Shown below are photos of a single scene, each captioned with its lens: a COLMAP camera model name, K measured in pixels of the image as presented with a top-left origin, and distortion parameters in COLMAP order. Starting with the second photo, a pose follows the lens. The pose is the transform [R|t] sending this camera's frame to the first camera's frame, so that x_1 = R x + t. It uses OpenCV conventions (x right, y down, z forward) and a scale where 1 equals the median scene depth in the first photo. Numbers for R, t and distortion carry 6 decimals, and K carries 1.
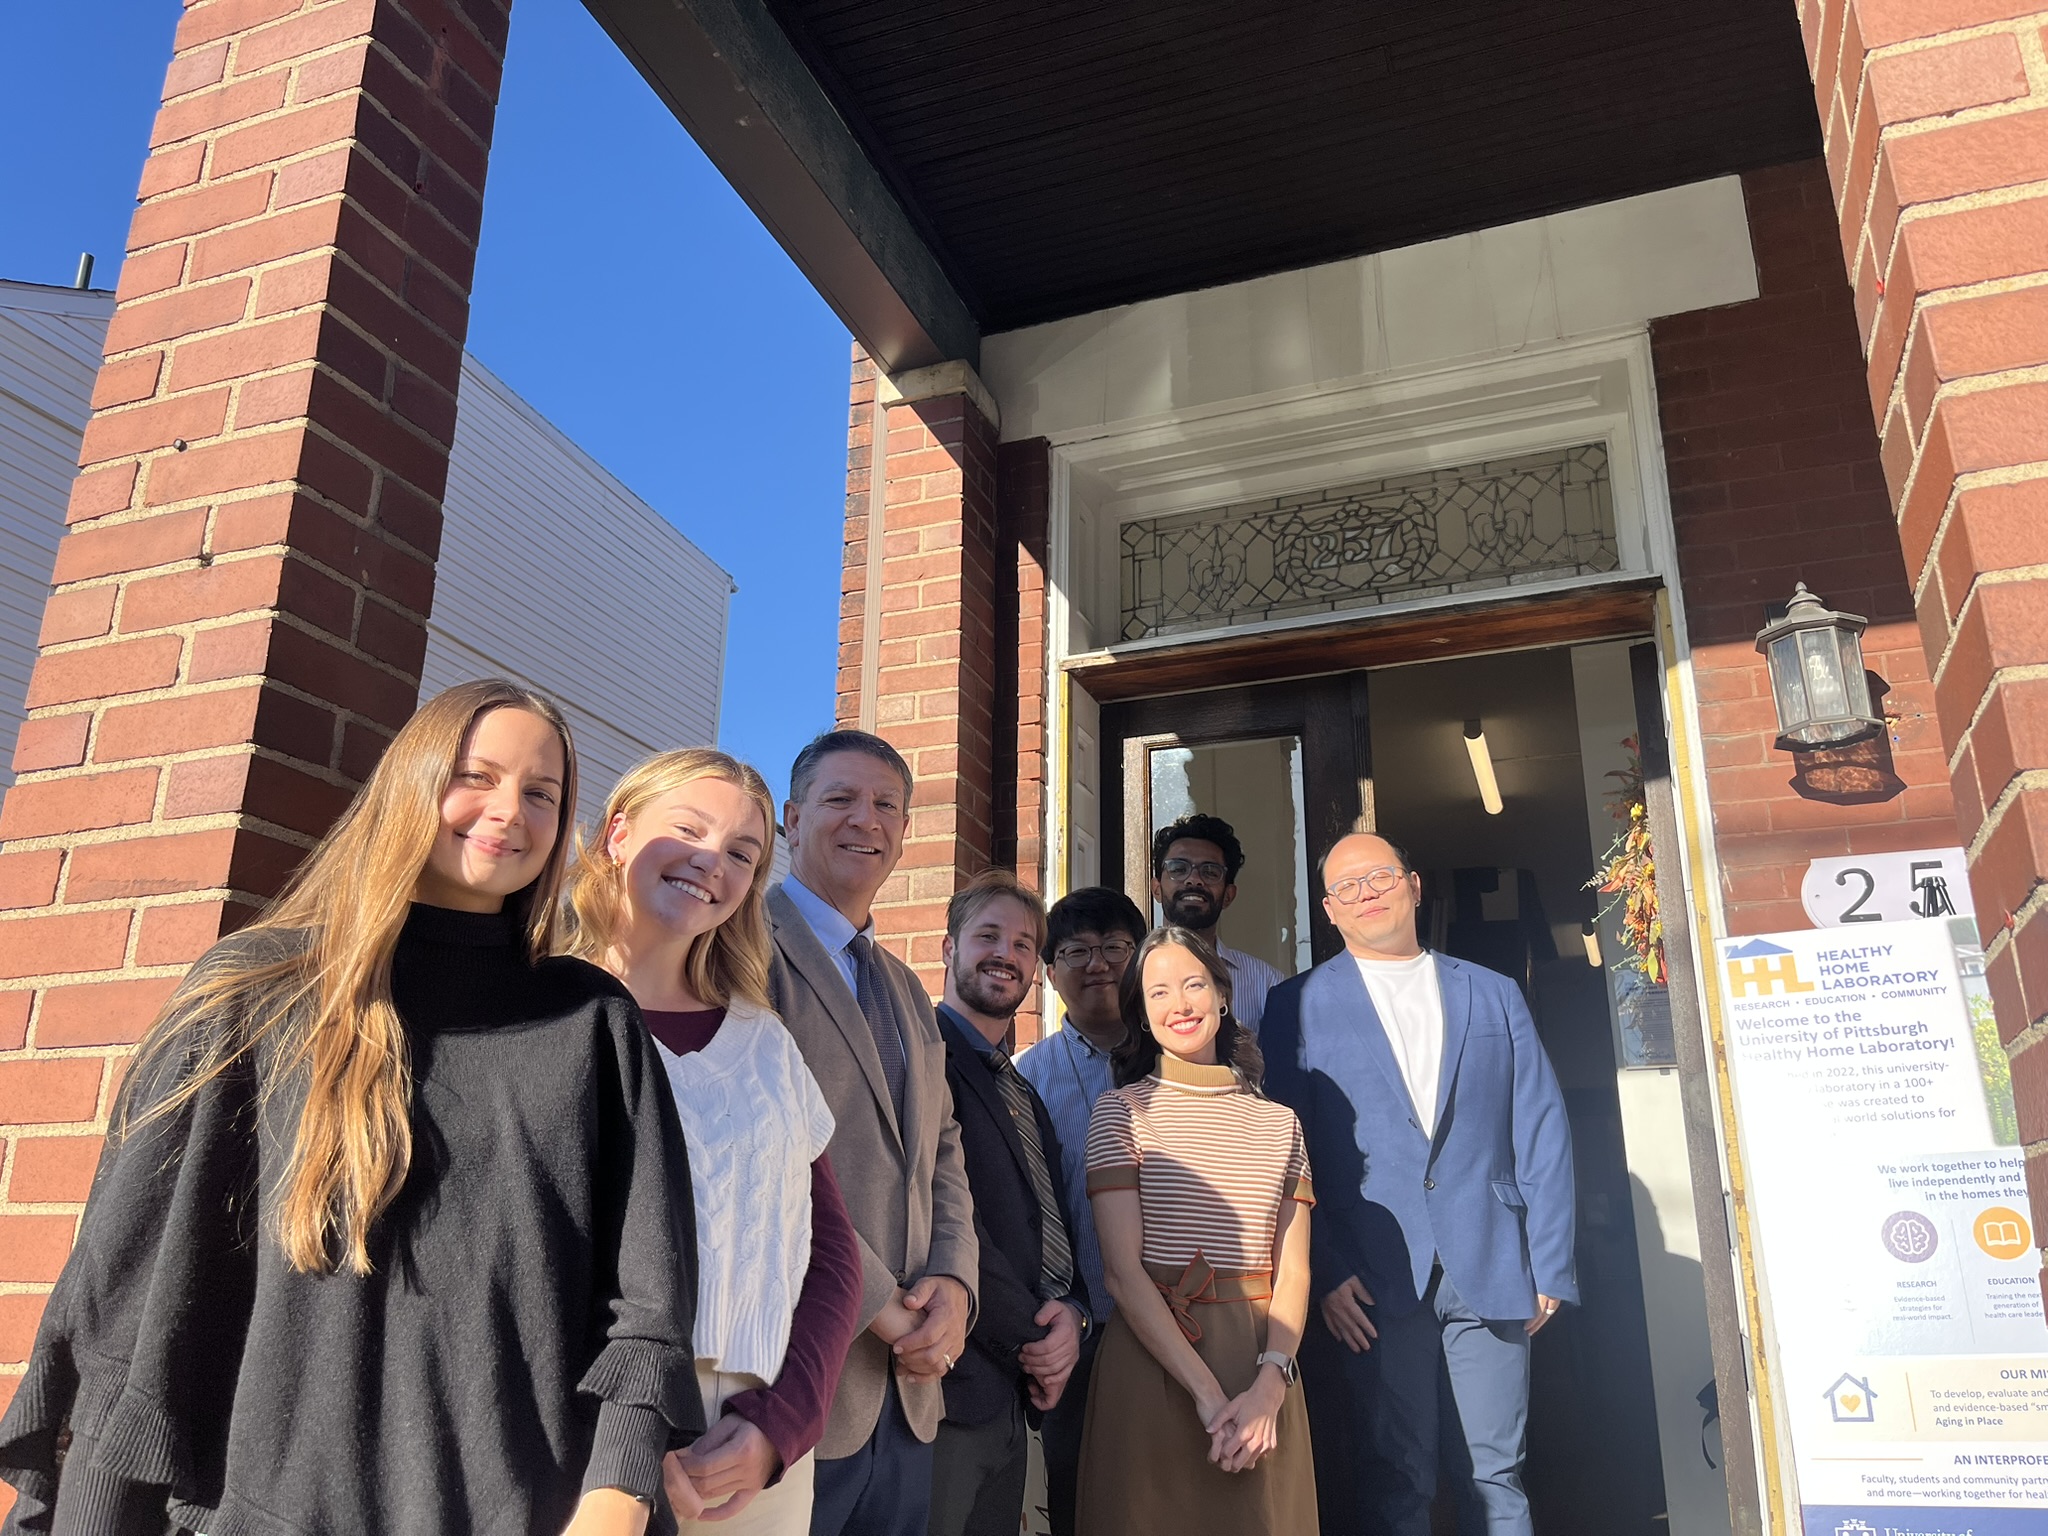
lens RADIAL K [[1565.0, 0, 1022.8], [0, 1565.0, 772.5], [0, 0, 1]] dist [0.026263, -0.059798]
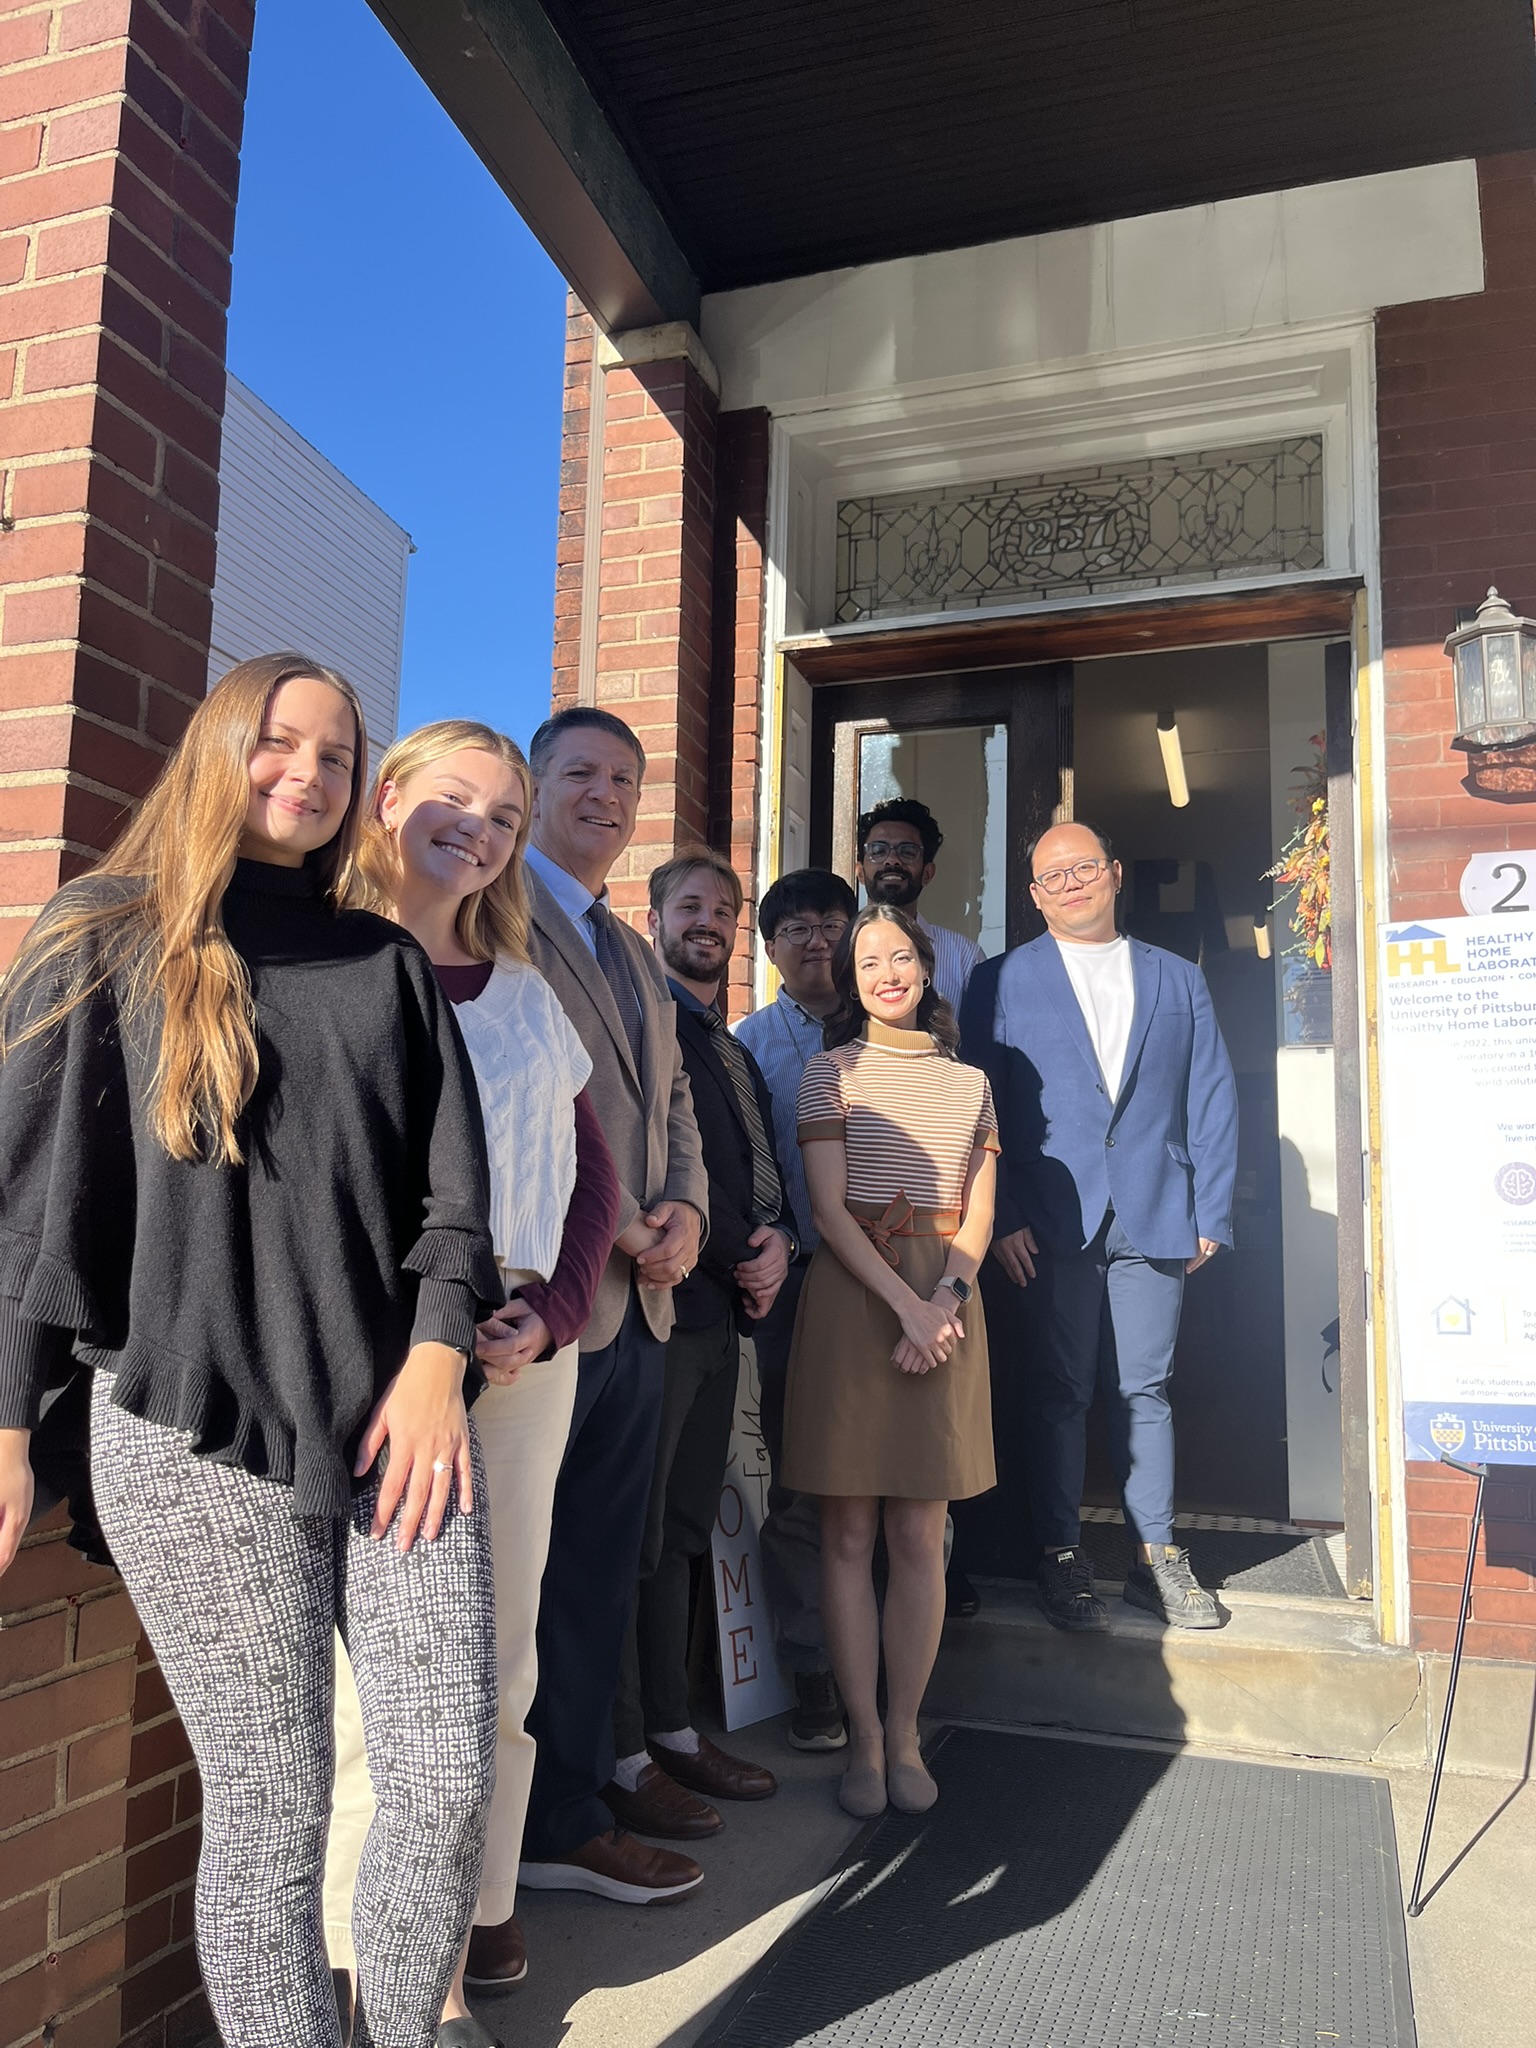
lens RADIAL K [[1563.9, 0, 773.8], [0, 1563.9, 1052.8], [0, 0, 1]] dist [0.037069, -0.067487]
pose [[0.998701, 0.019083, 0.047251, -0.028631], [-0.027593, 0.982051, 0.186589, 0.001178], [-0.042842, -0.187650, 0.981301, -0.072000]]
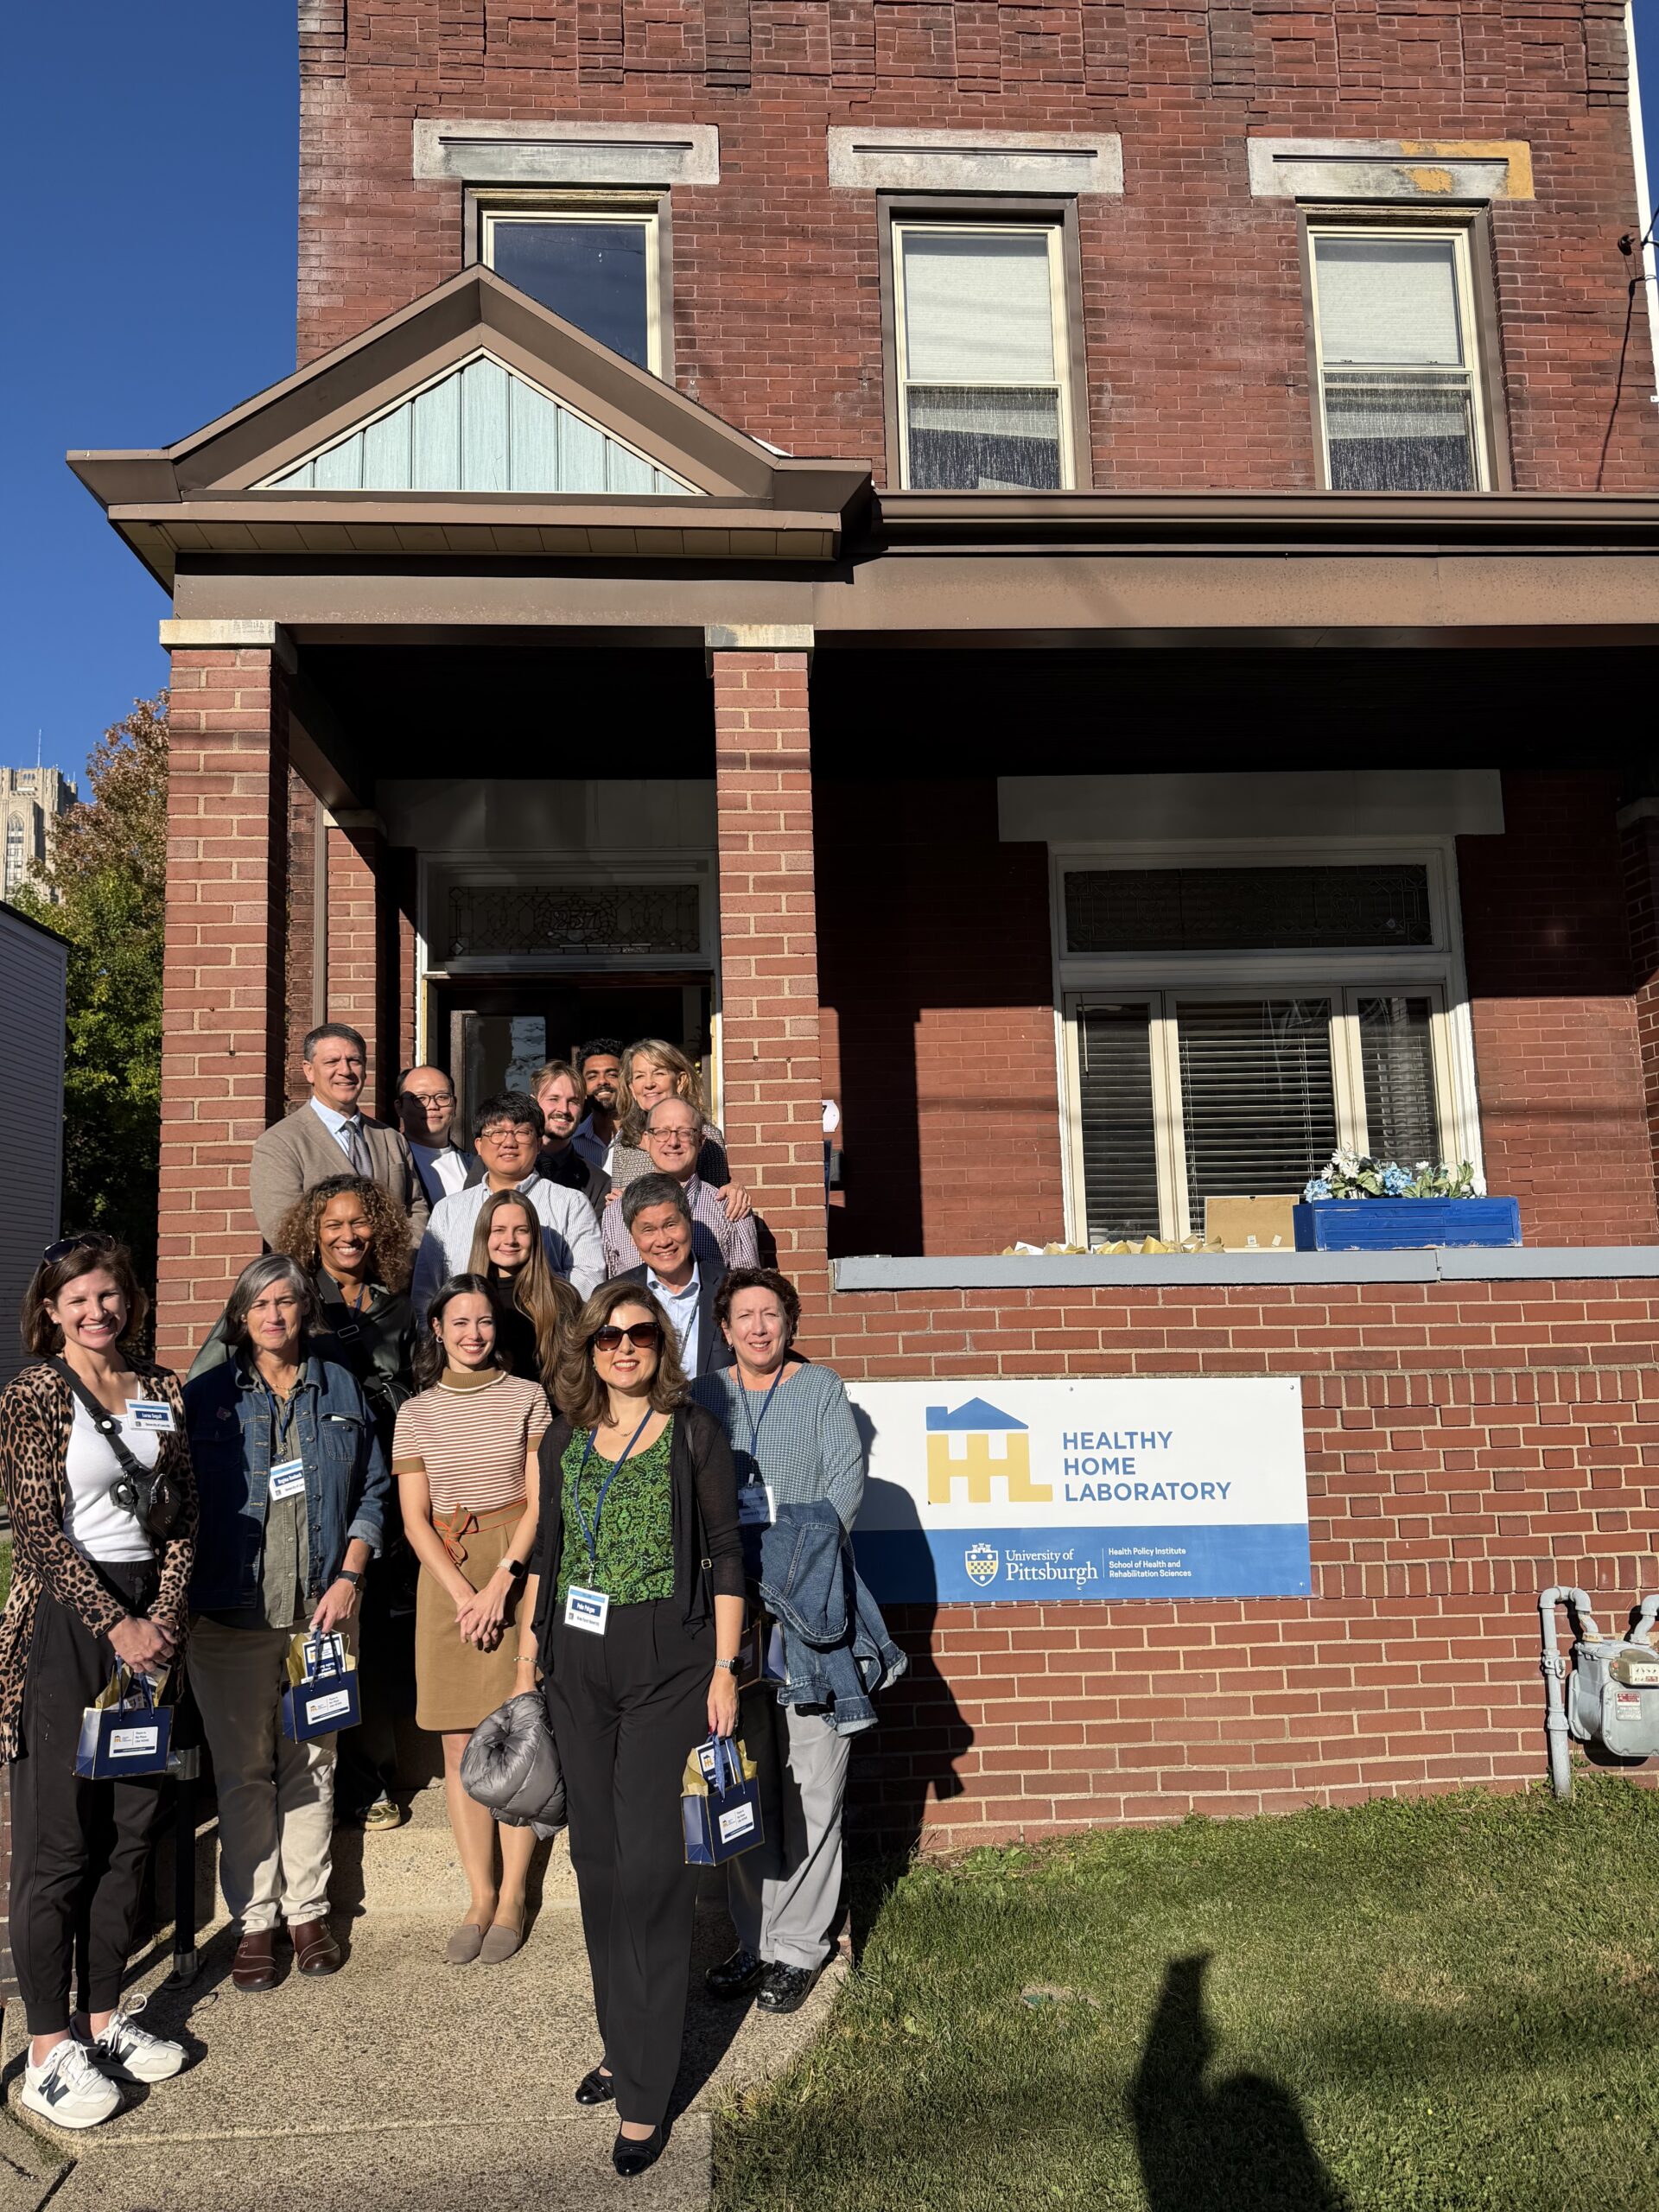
lens RADIAL K [[1556.9, 0, 840.8], [0, 1556.9, 1103.8], [0, 0, 1]] dist [0.080669, -0.083211]
pose [[0.912941, 0.020322, 0.407586, -0.397115], [-0.093282, 0.982709, 0.159941, -0.373984], [-0.397288, -0.184037, 0.899051, -1.326144]]
